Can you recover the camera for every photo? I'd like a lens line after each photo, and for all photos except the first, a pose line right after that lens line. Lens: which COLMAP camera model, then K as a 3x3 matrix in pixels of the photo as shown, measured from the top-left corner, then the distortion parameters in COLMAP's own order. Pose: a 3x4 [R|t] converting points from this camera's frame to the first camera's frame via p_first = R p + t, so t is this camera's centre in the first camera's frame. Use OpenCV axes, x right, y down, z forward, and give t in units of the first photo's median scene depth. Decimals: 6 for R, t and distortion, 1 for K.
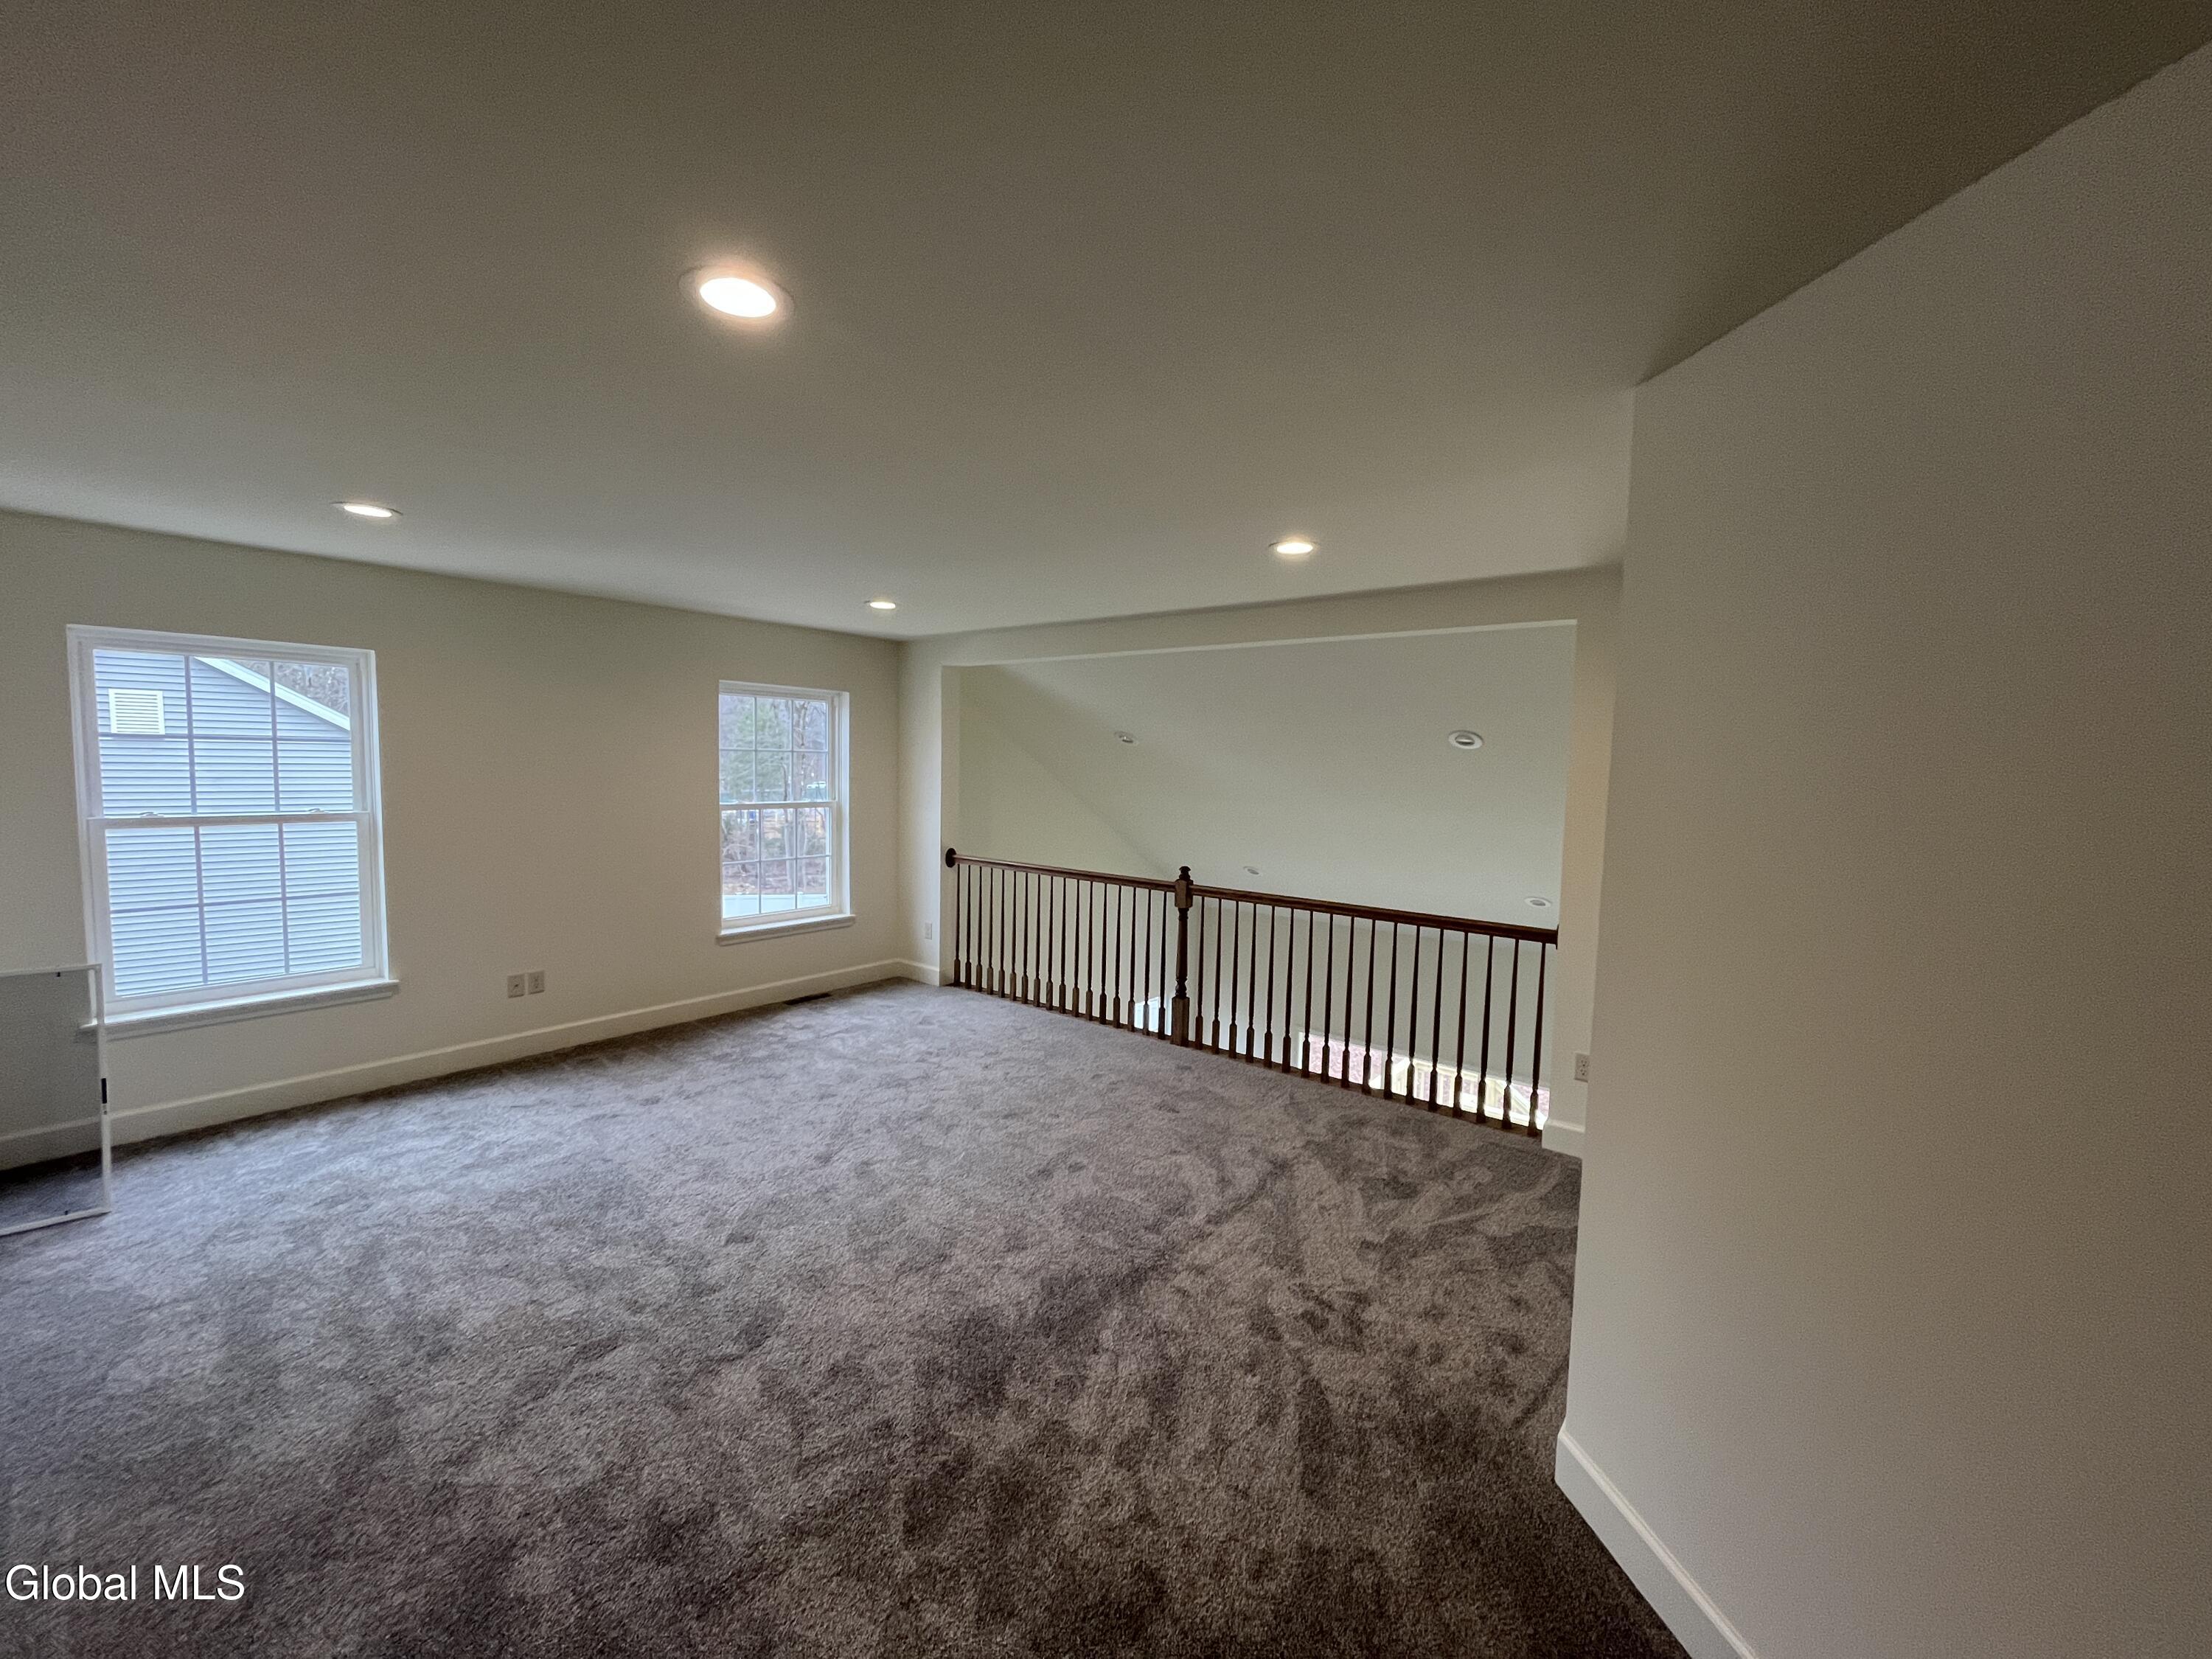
lens RADIAL K [[888.4, 0, 1110.3], [0, 888.4, 817.4], [0, 0, 1]] dist [0.004434, 0.000139]
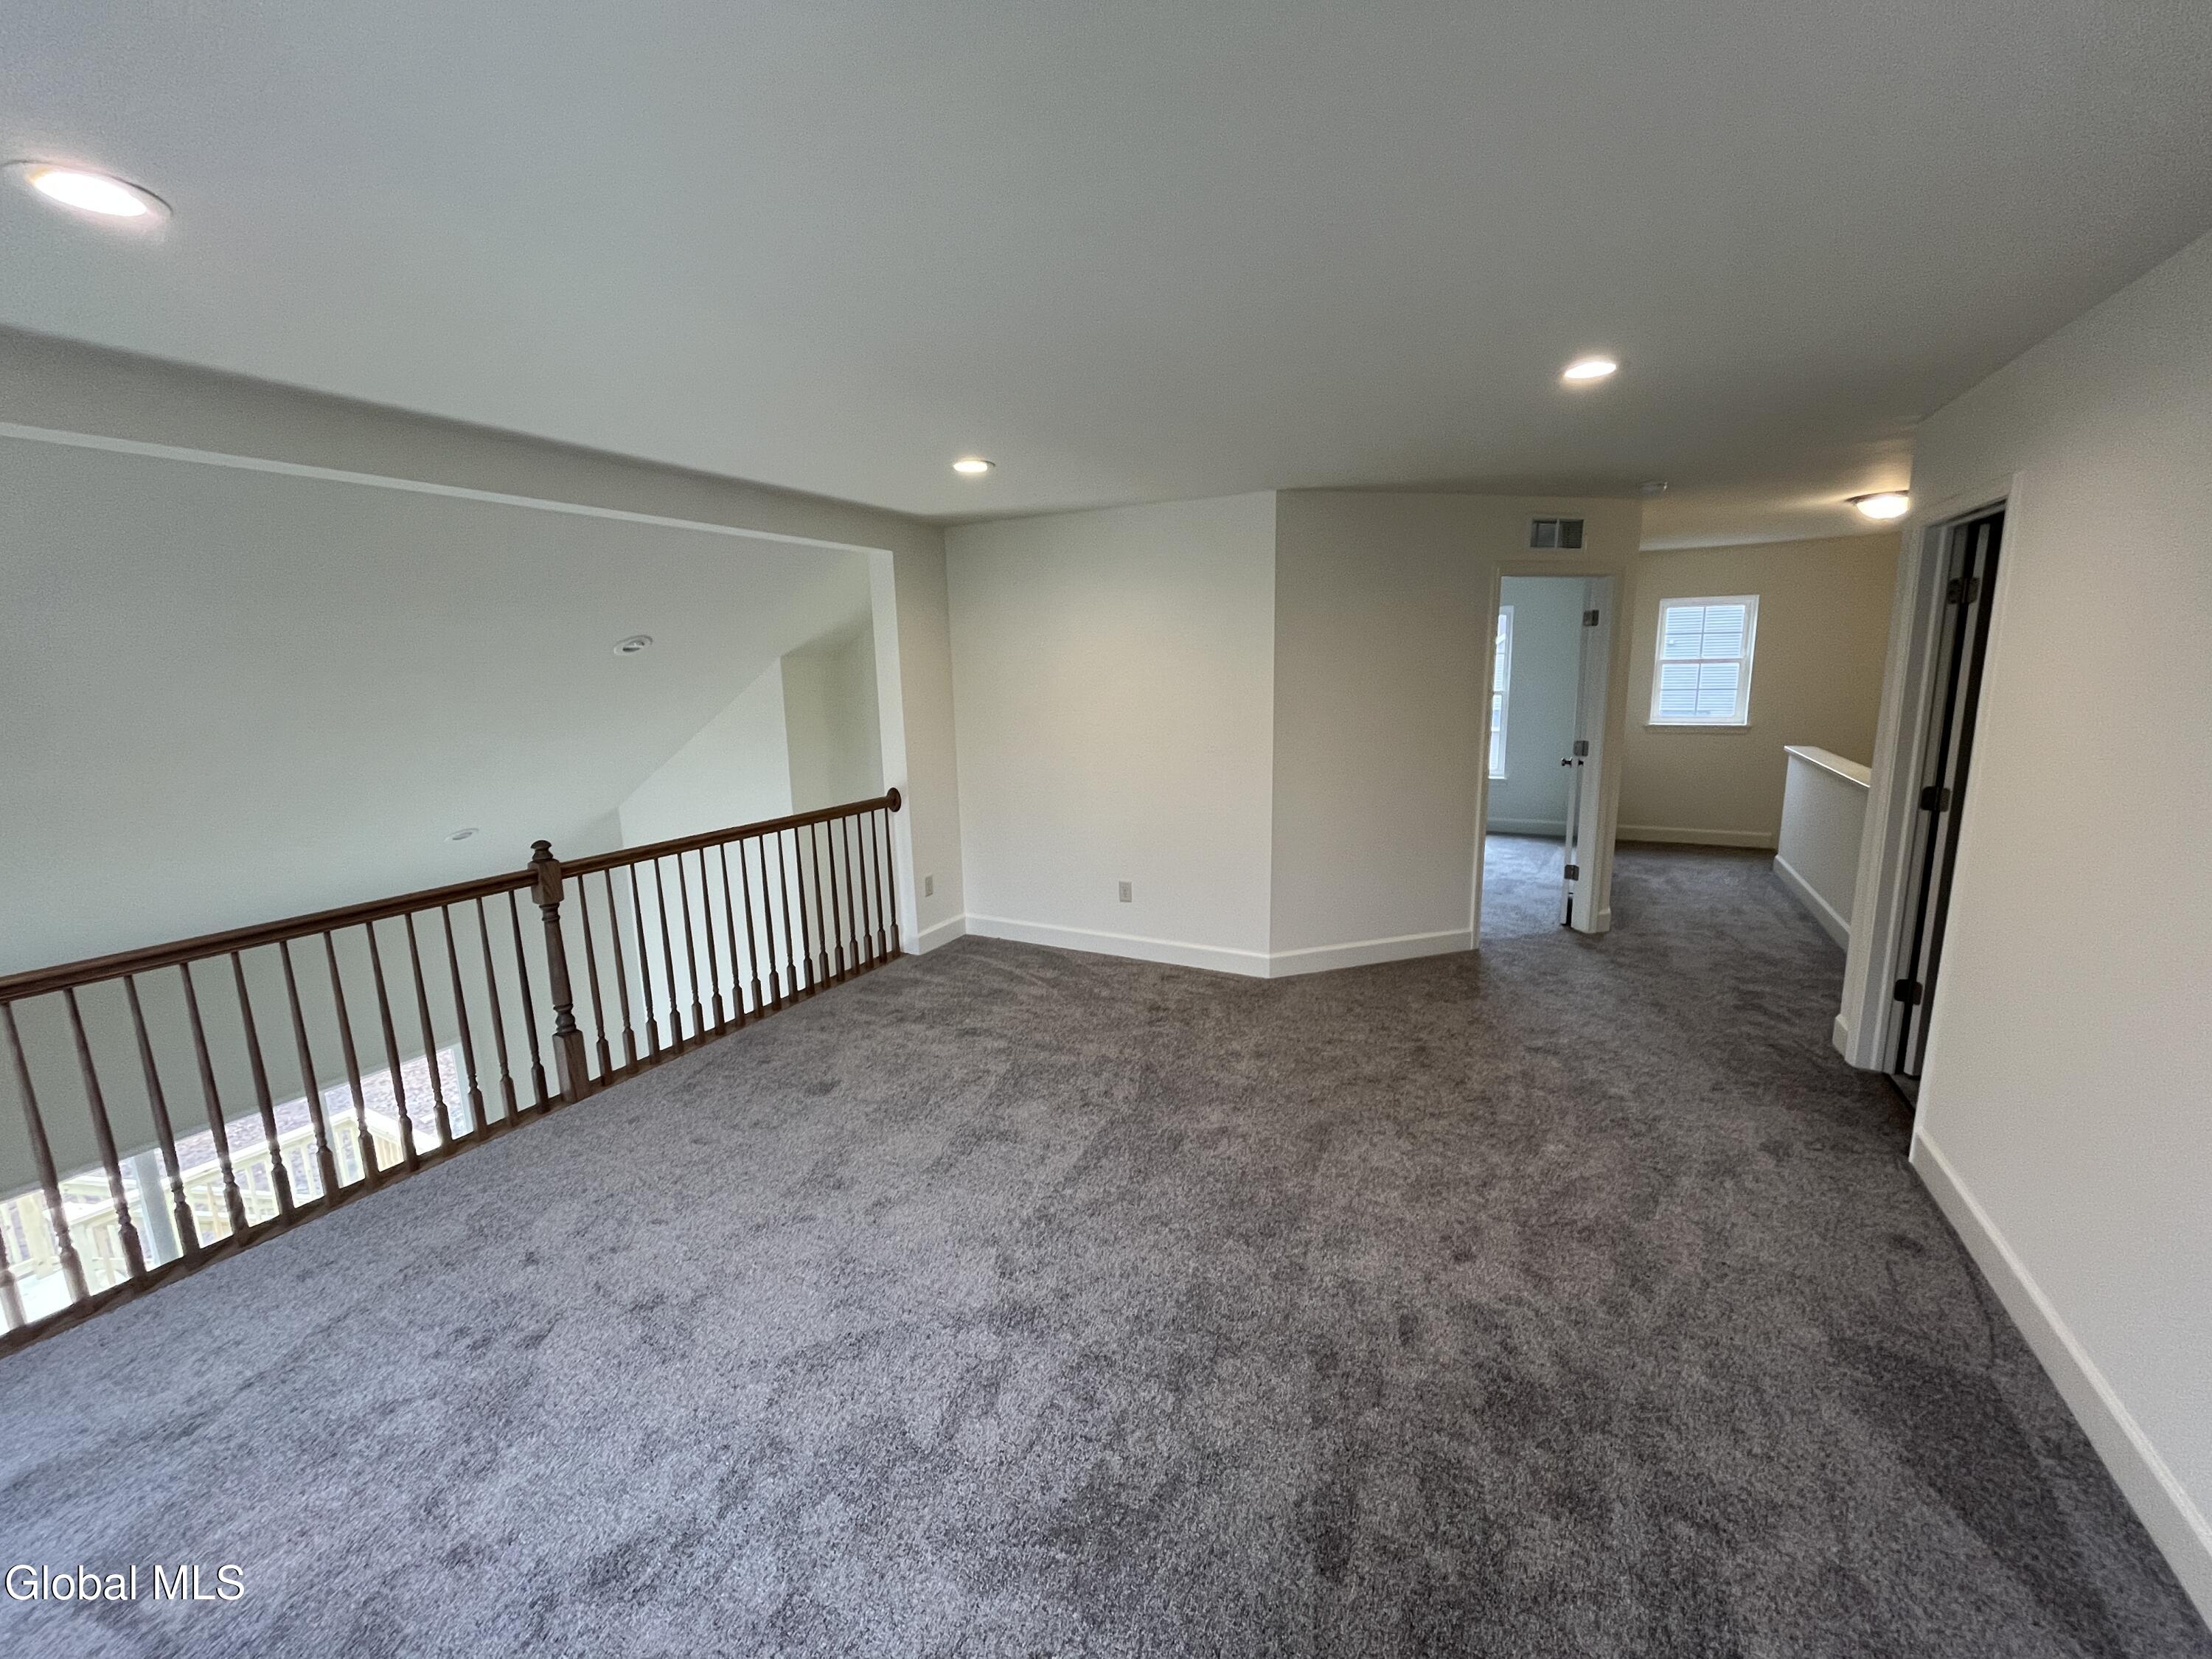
lens RADIAL K [[888.4, 0, 1107.5], [0, 888.4, 834.9], [0, 0, 1]] dist [0.004434, 0.000139]
pose [[-0.182147, -0.198160, 0.963097, -0.636062], [0.091745, 0.971784, 0.217299, -0.054515], [-0.978982, 0.127939, -0.158828, 0.716506]]
